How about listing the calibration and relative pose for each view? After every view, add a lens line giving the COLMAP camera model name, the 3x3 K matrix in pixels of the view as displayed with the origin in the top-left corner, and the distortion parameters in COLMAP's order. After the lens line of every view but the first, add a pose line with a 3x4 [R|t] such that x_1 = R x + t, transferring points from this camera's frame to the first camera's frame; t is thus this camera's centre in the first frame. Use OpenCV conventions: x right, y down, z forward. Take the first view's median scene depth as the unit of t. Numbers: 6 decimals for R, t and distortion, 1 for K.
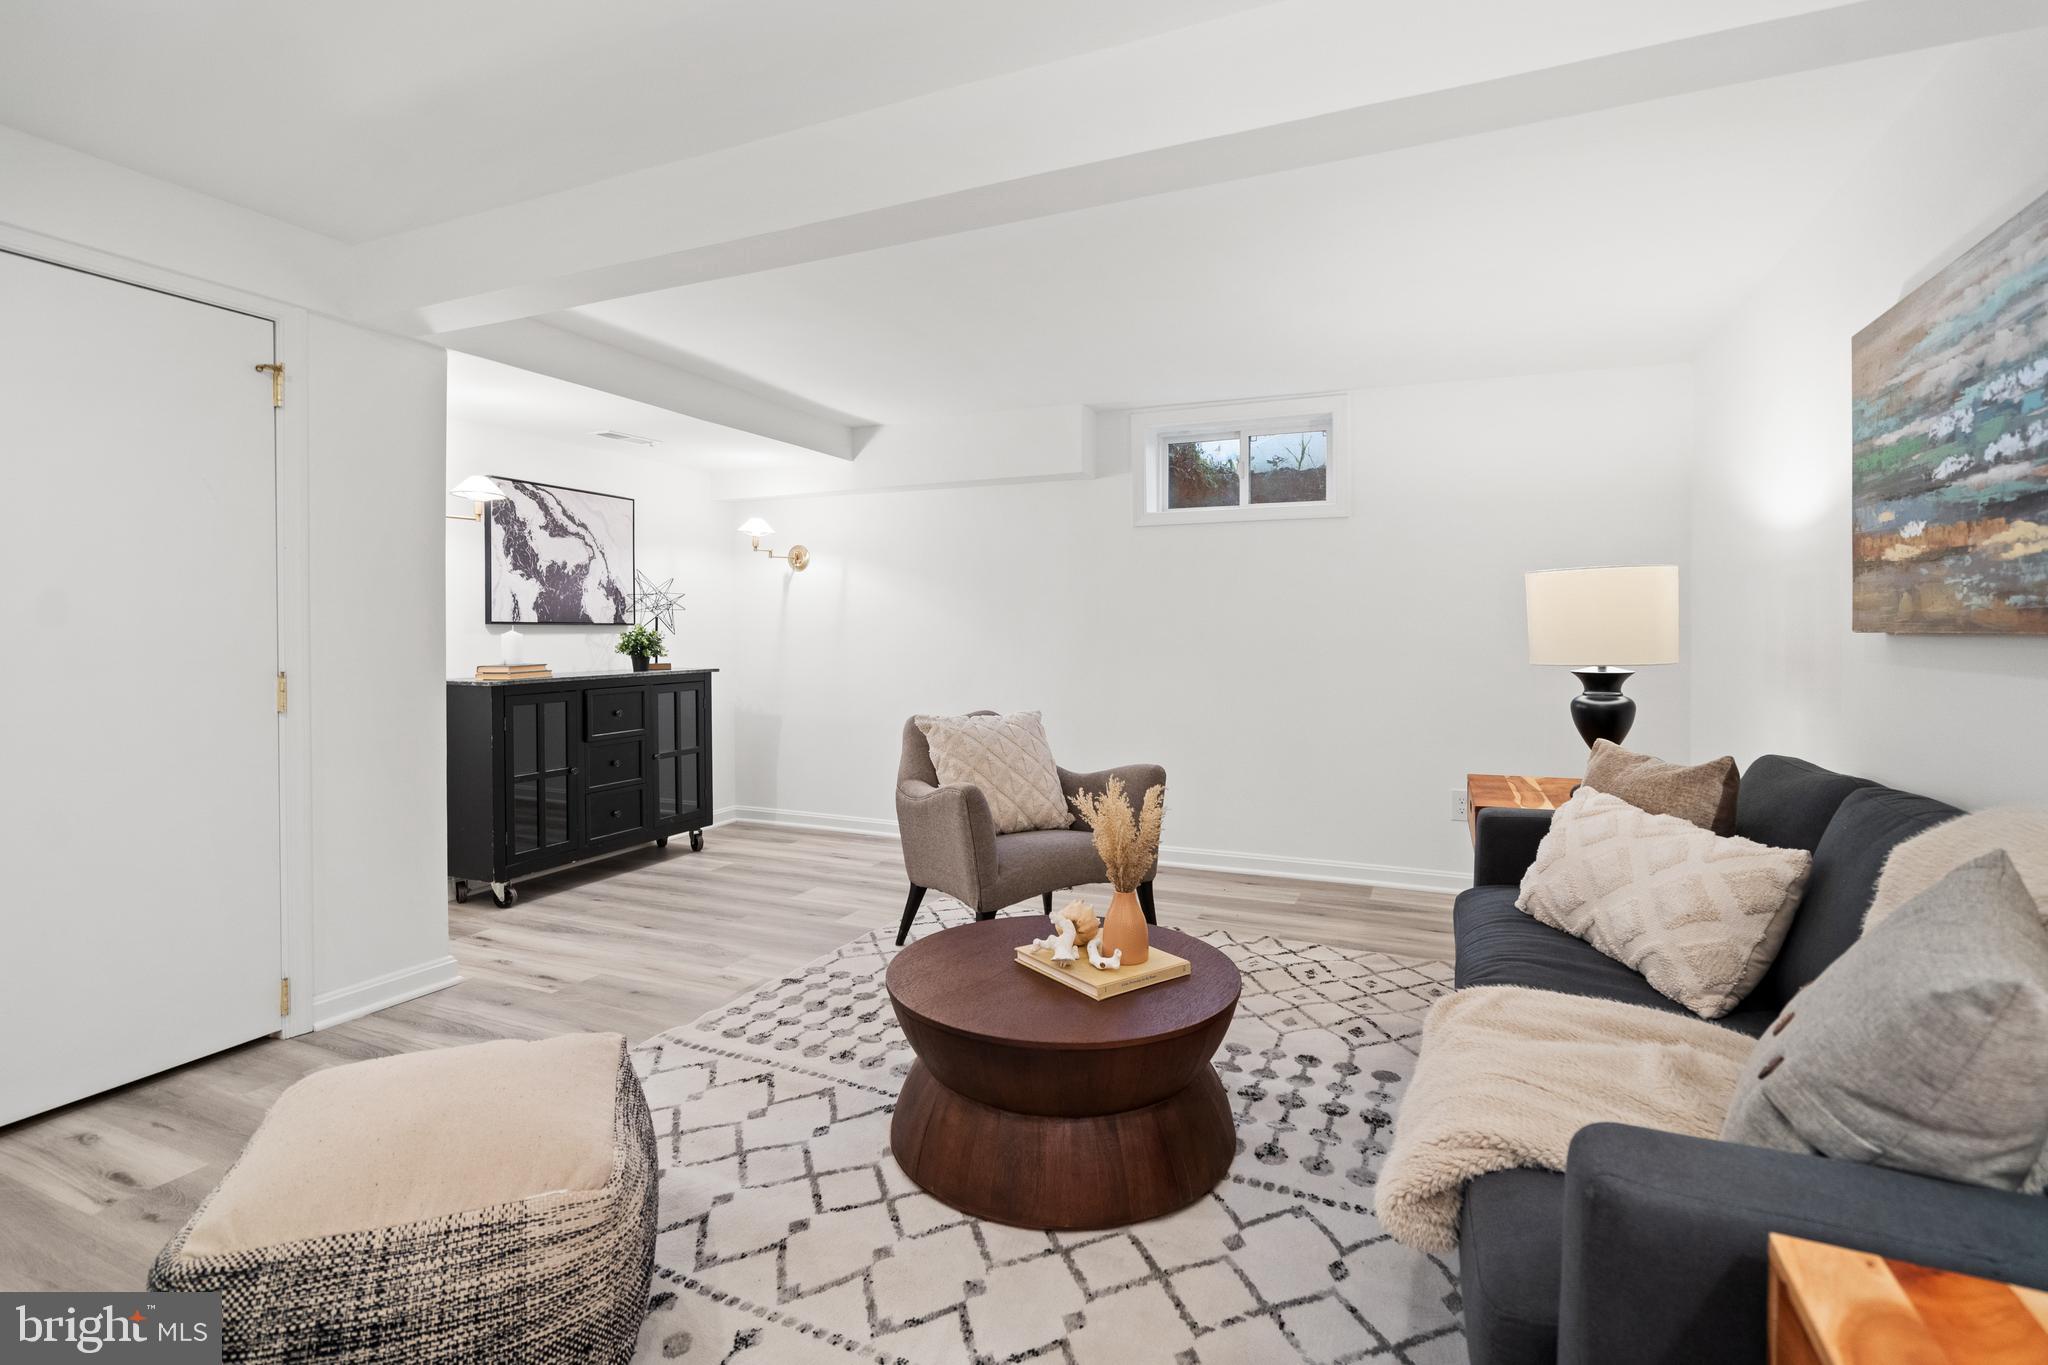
lens RADIAL K [[960.1, 0, 1023.8], [0, 960.1, 647.2], [0, 0, 1]] dist [-0.000486, 0.000180]
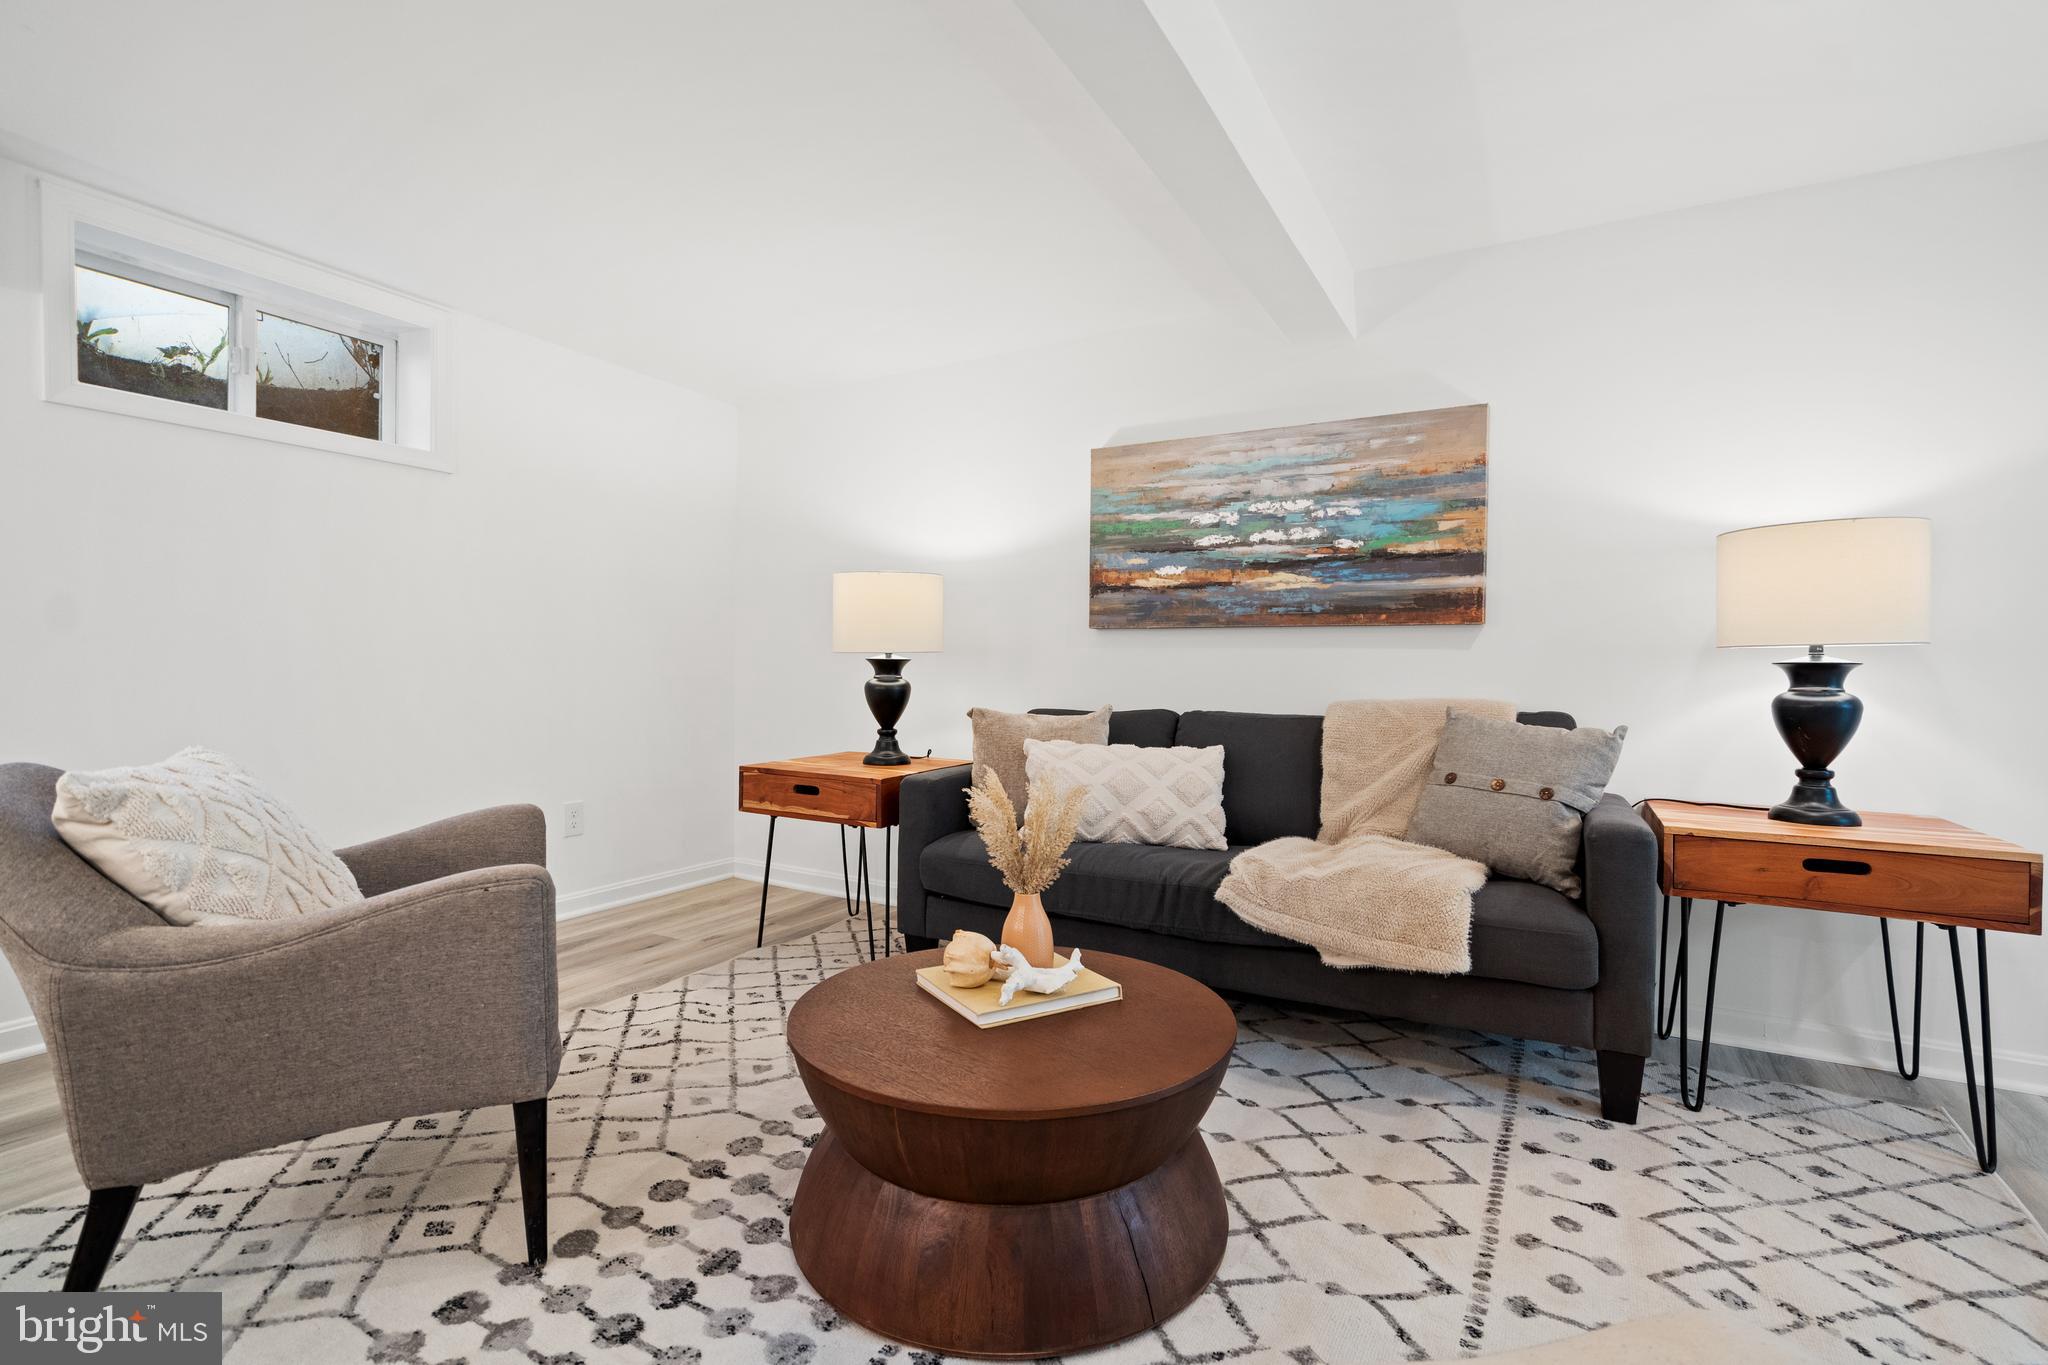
lens RADIAL K [[954.5, 0, 1022.9], [0, 954.5, 682.1], [0, 0, 1]] dist [-0.000312, 0.000837]
pose [[0.083172, -0.011149, 0.996473, -0.871914], [0.008538, 0.999909, 0.010475, 0.065839], [-0.996499, 0.007637, 0.083259, 1.079994]]
